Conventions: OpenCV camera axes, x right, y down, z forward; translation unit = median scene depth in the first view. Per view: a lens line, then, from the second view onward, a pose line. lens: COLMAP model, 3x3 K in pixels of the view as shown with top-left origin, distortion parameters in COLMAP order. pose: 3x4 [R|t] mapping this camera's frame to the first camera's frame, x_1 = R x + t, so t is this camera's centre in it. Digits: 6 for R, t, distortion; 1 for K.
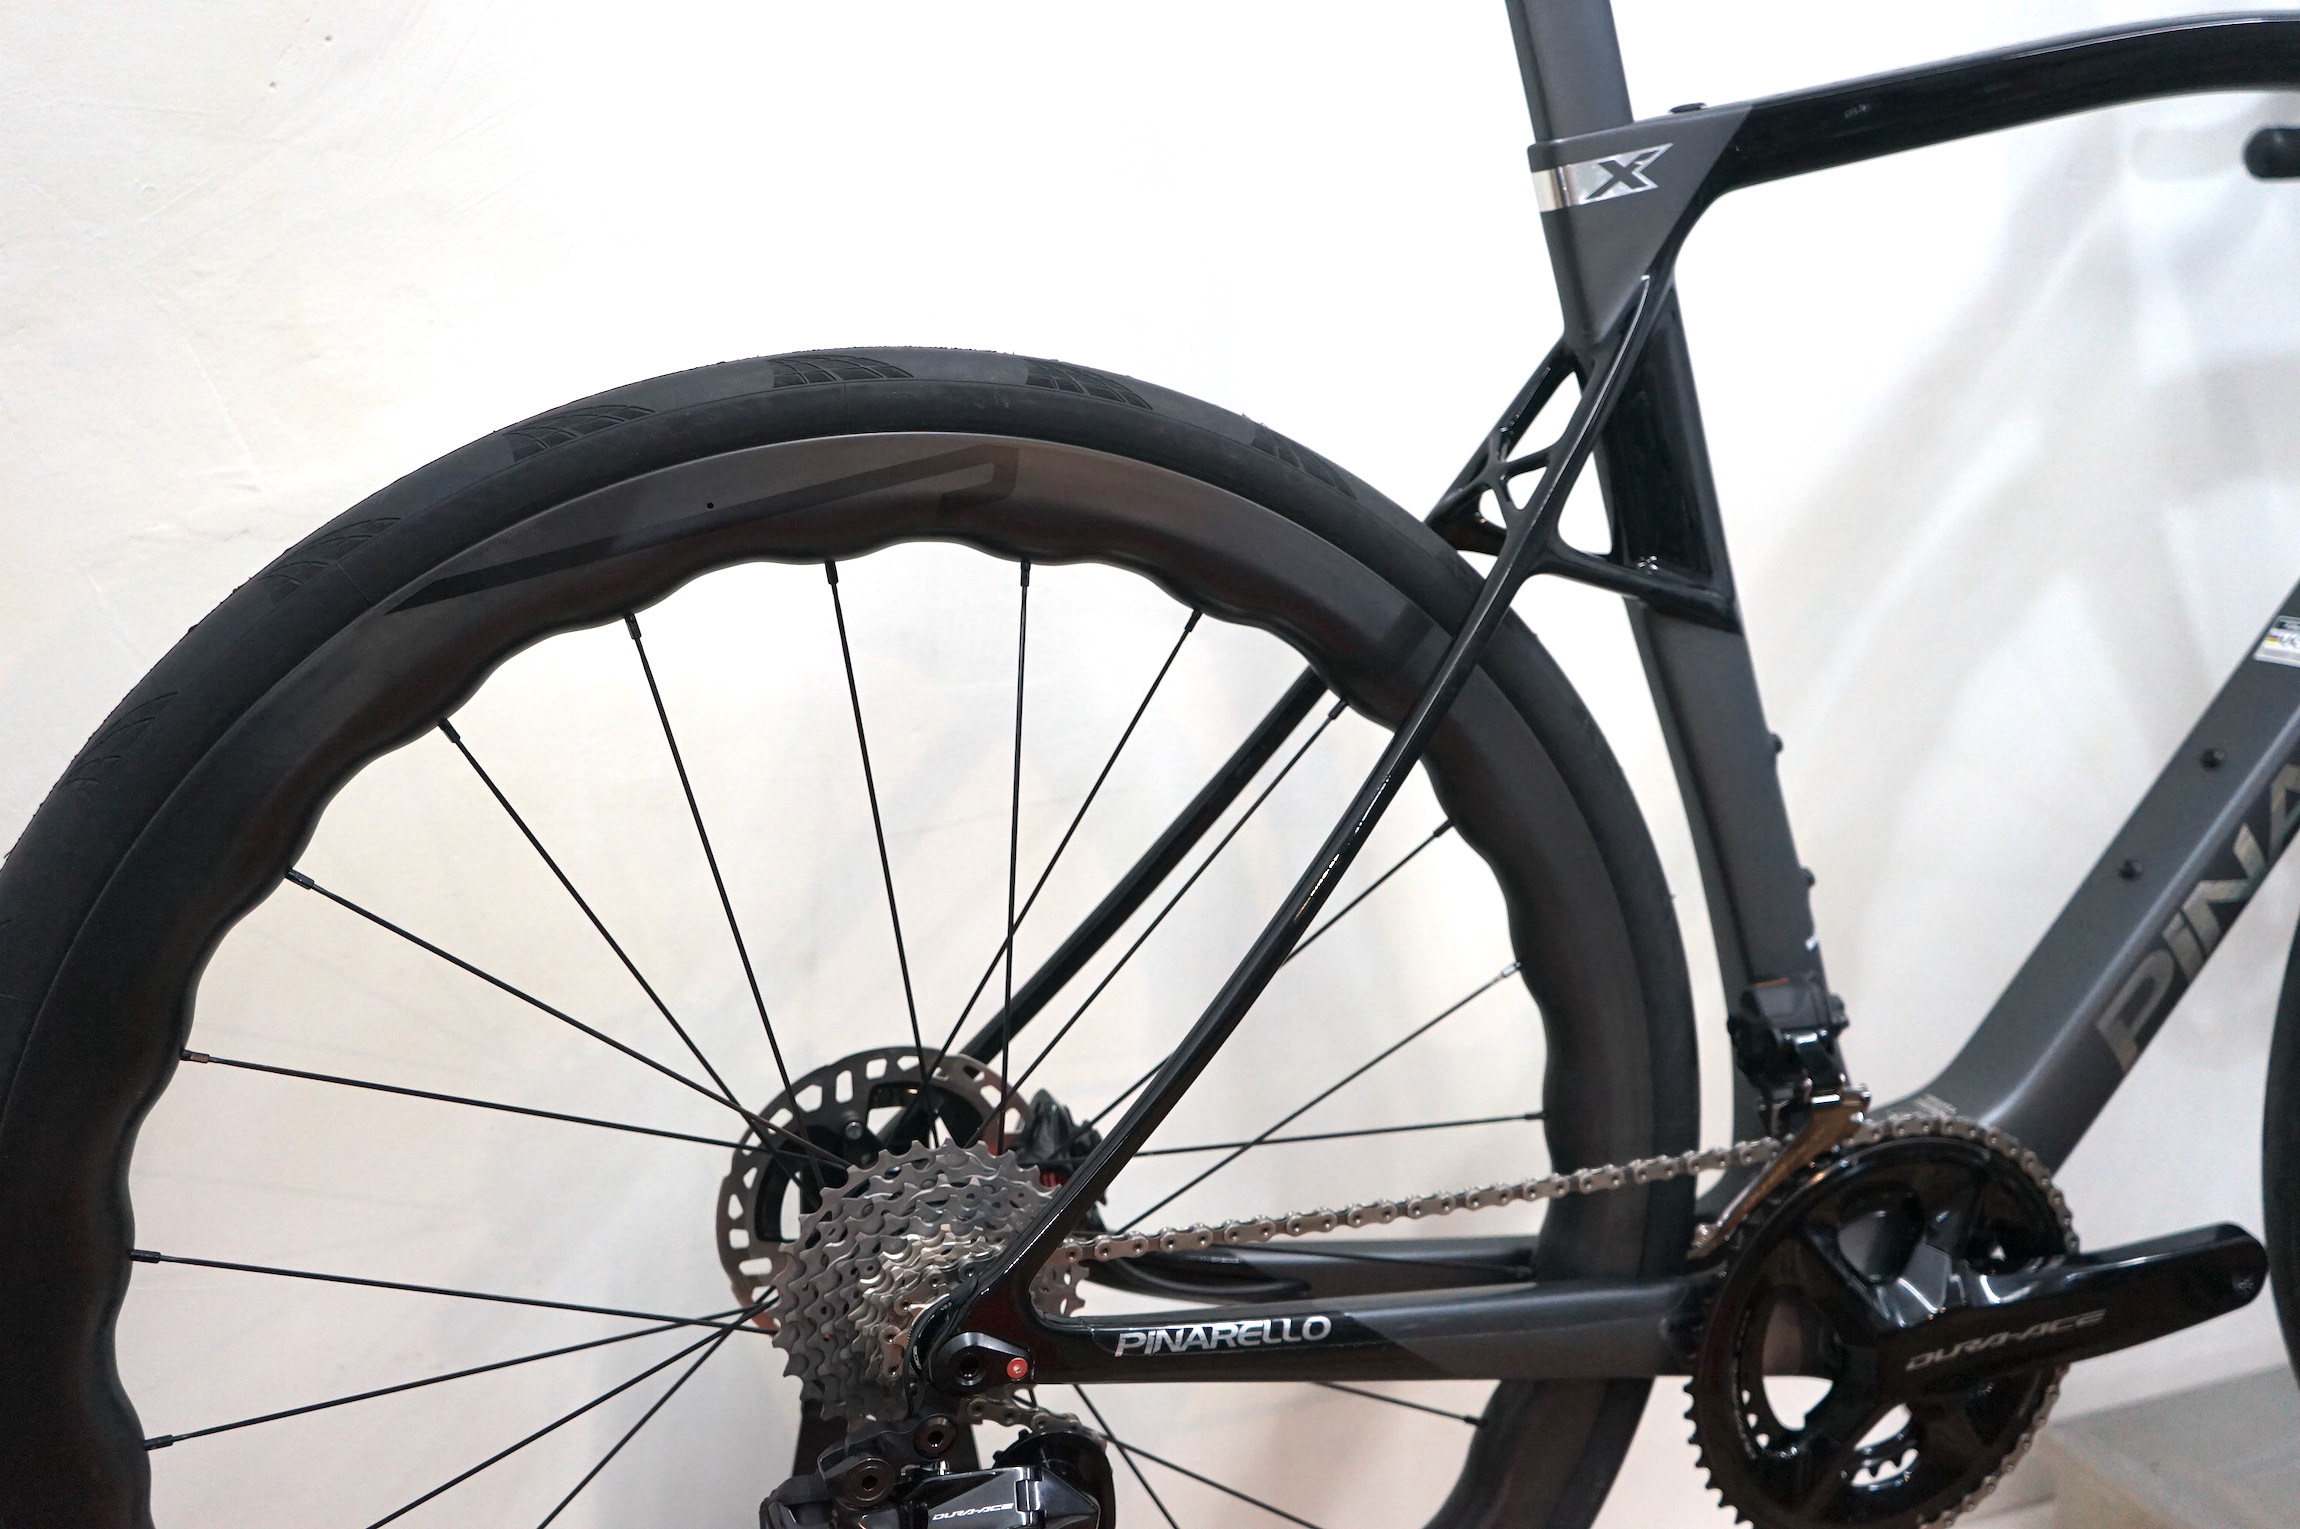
lens RADIAL K [[1998.0, 0, 1154.8], [0, 1998.0, 758.1], [0, 0, 1]] dist [-0.006073, 0.025566]
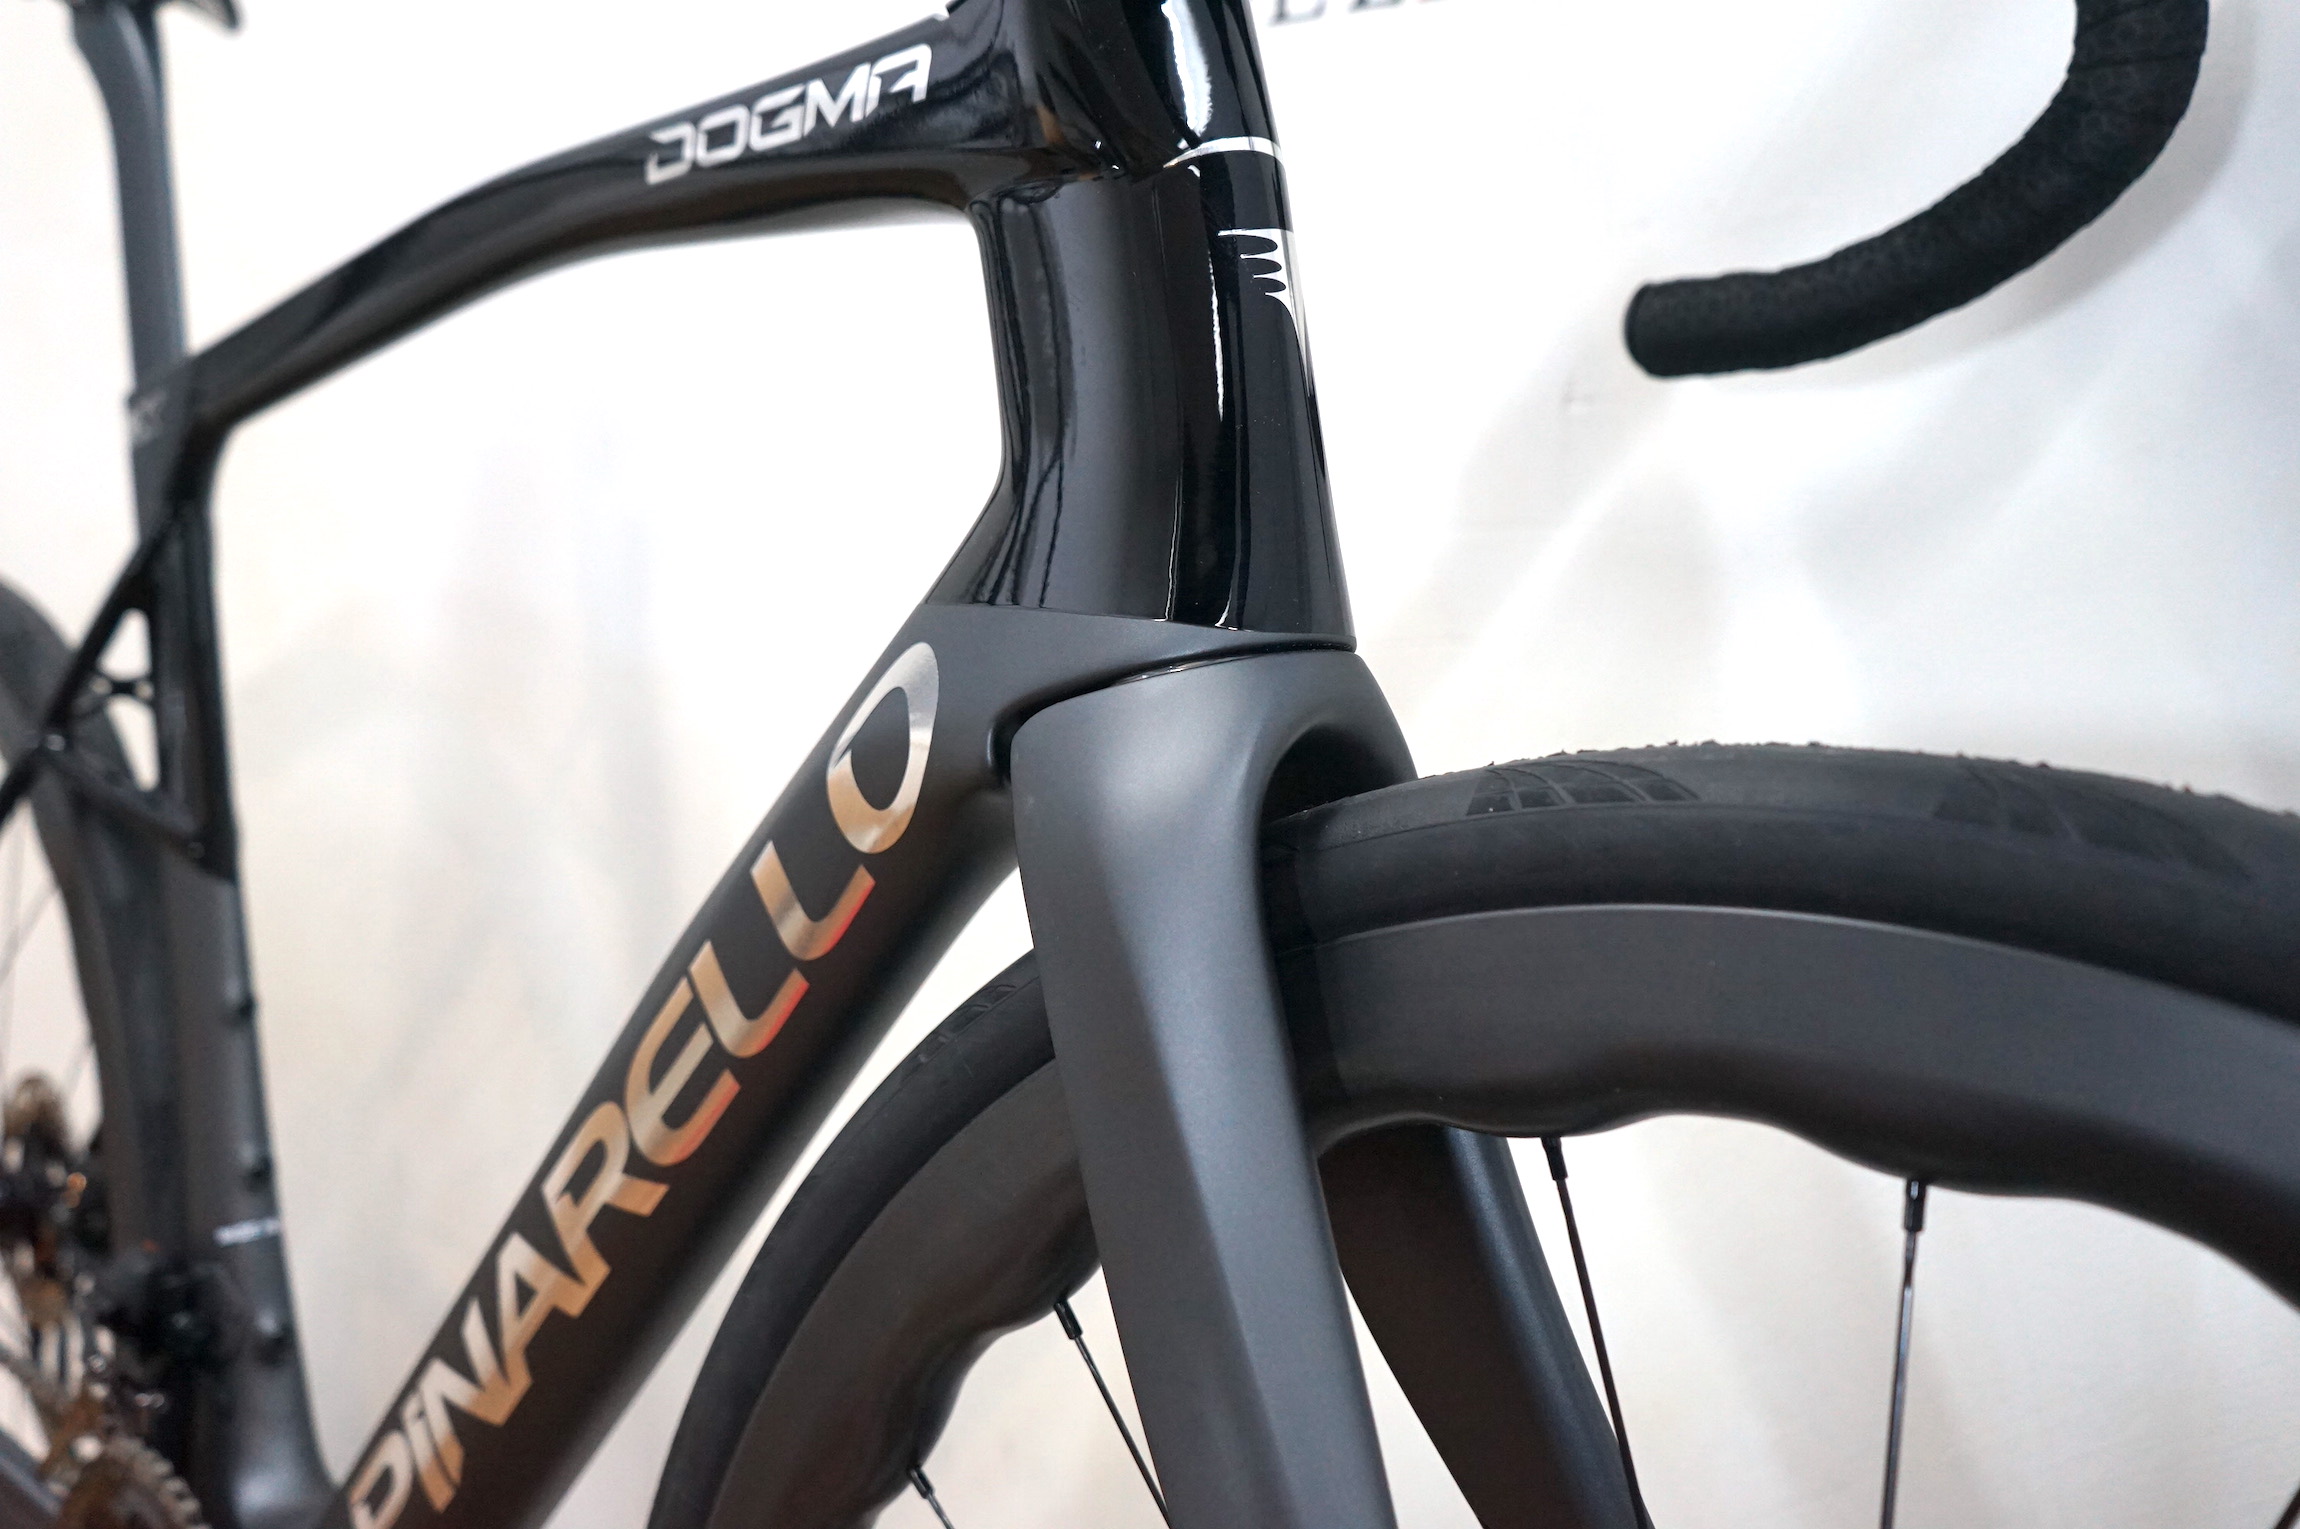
lens RADIAL K [[1970.9, 0, 1139.3], [0, 1970.9, 749.9], [0, 0, 1]] dist [-0.010651, 0.003220]
pose [[0.477672, 0.084546, -0.874461, 1.414957], [-0.243633, 0.969067, -0.039391, -0.203465], [0.844081, 0.231863, 0.483494, 0.960266]]
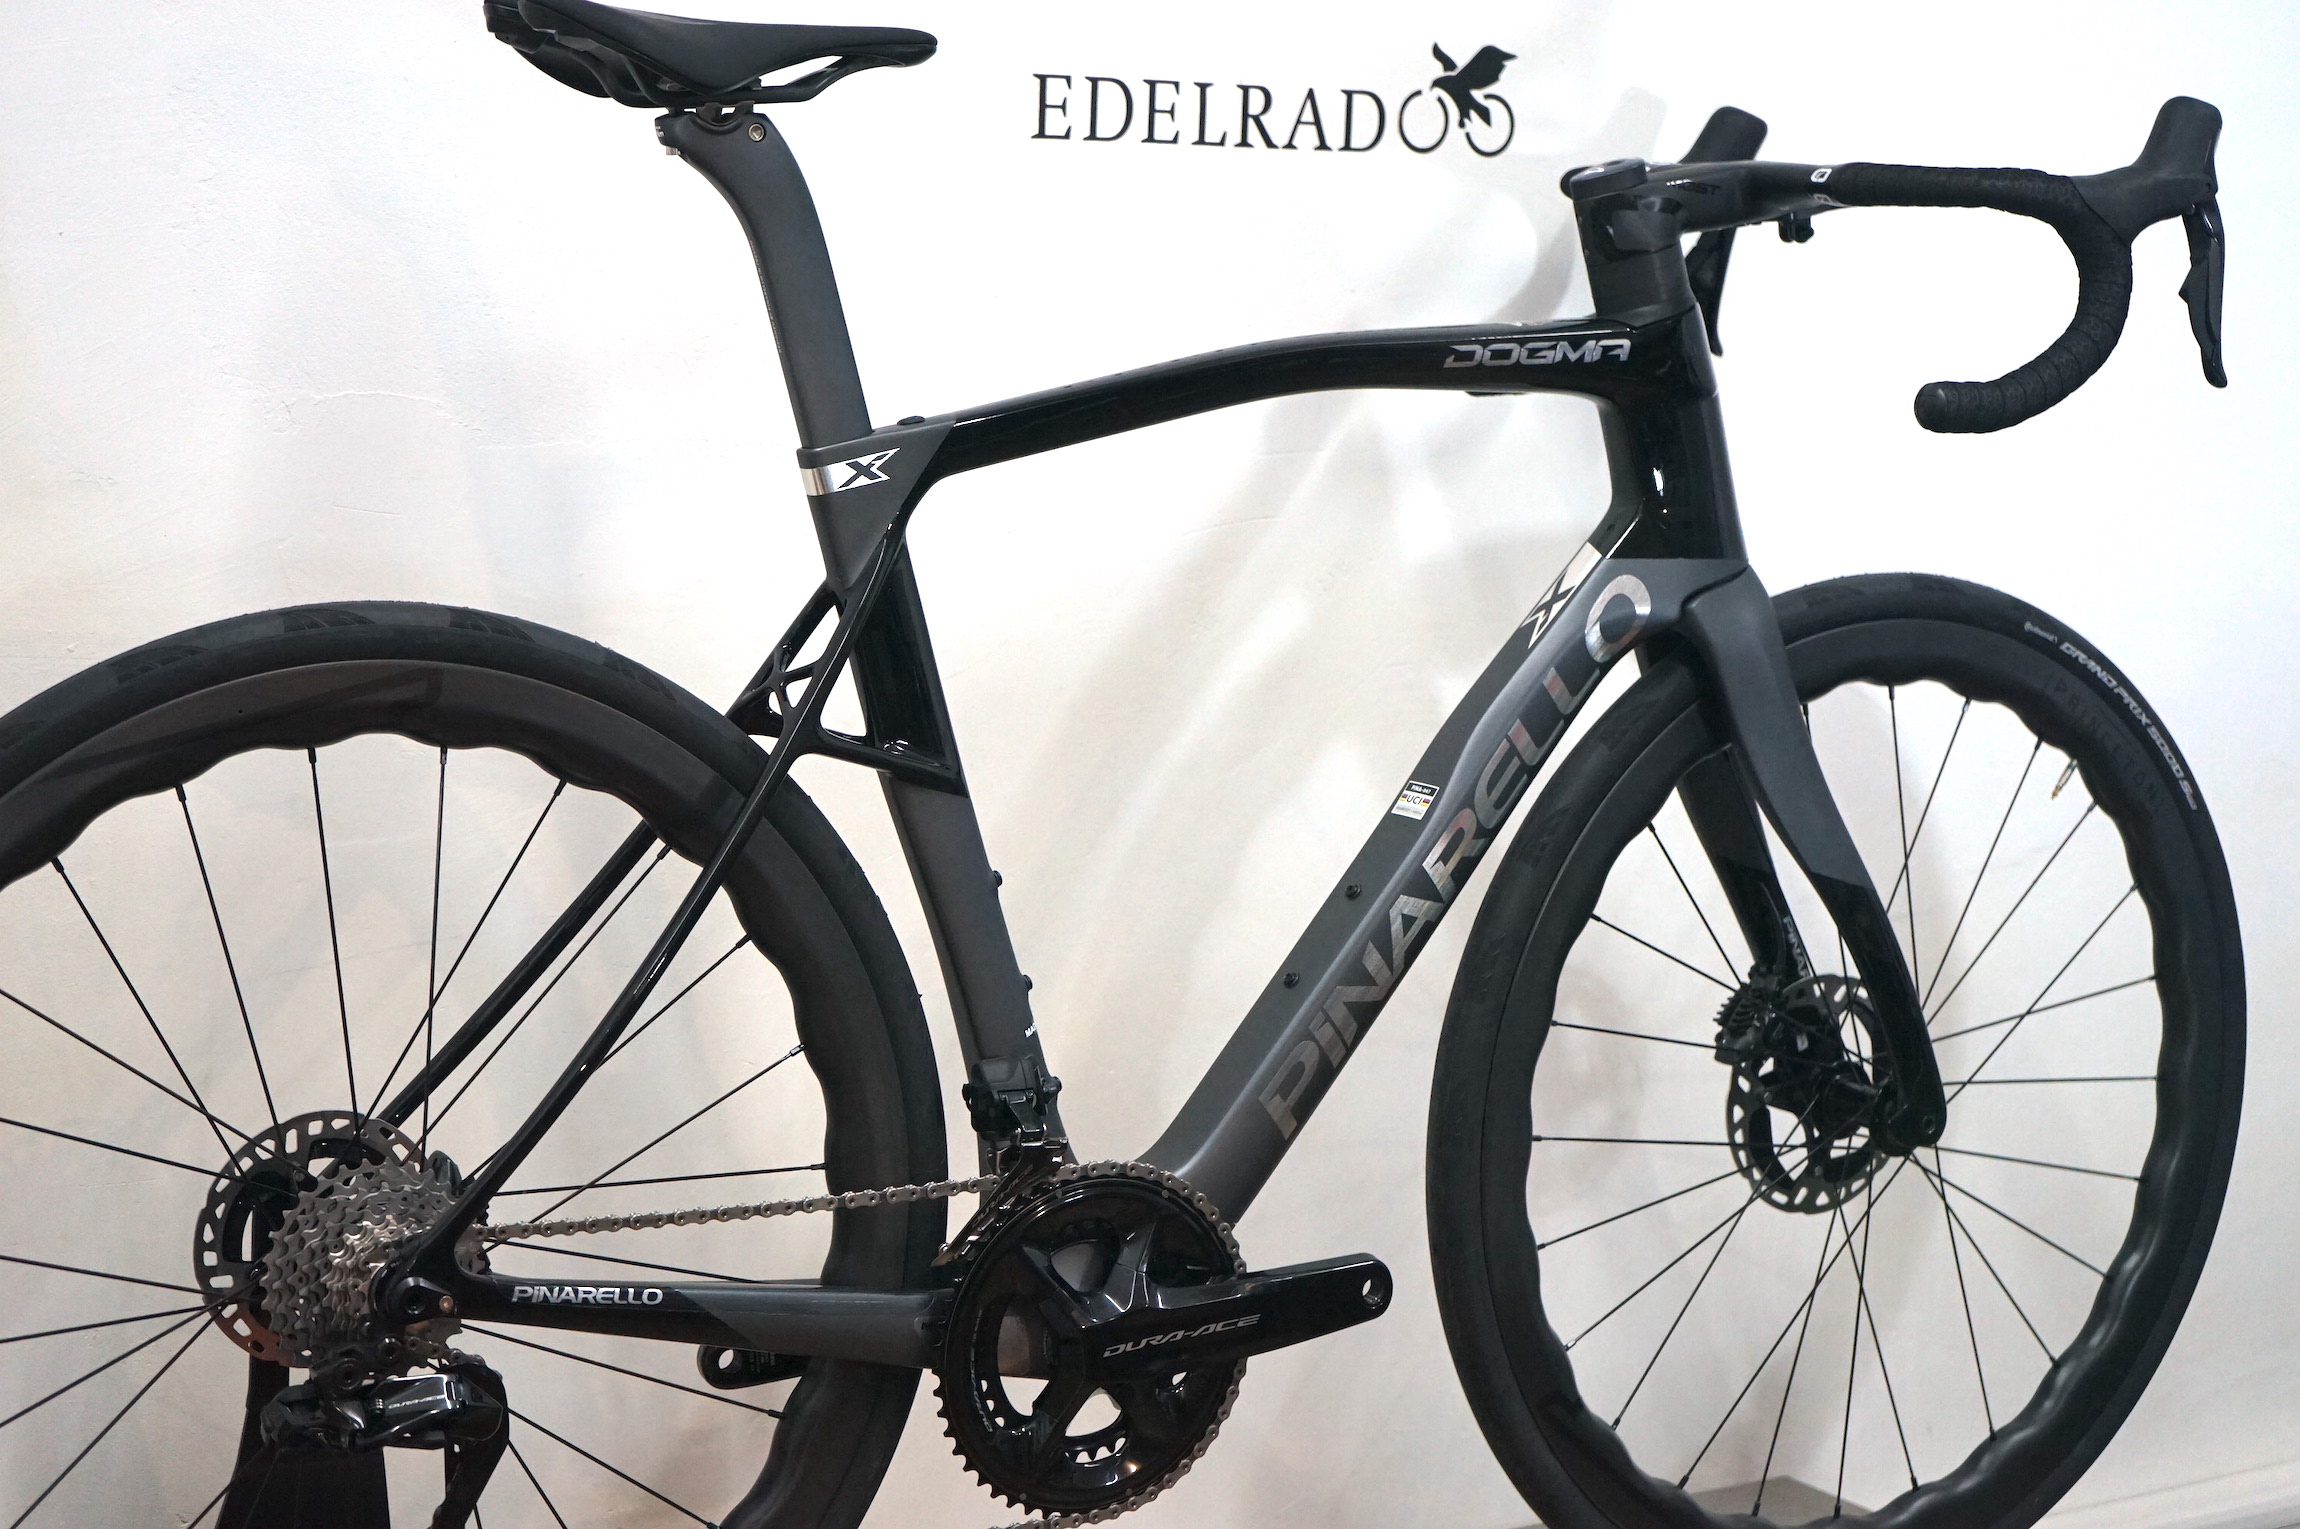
lens RADIAL K [[4126.4, 0, 1147.8], [0, 4126.4, 747.1], [0, 0, 1]] dist [-0.054465, 0.000000]
pose [[0.978089, -0.000150, 0.208186, -0.172347], [0.015159, 0.997397, -0.070499, 0.108326], [-0.207633, 0.072110, 0.975545, -1.829233]]
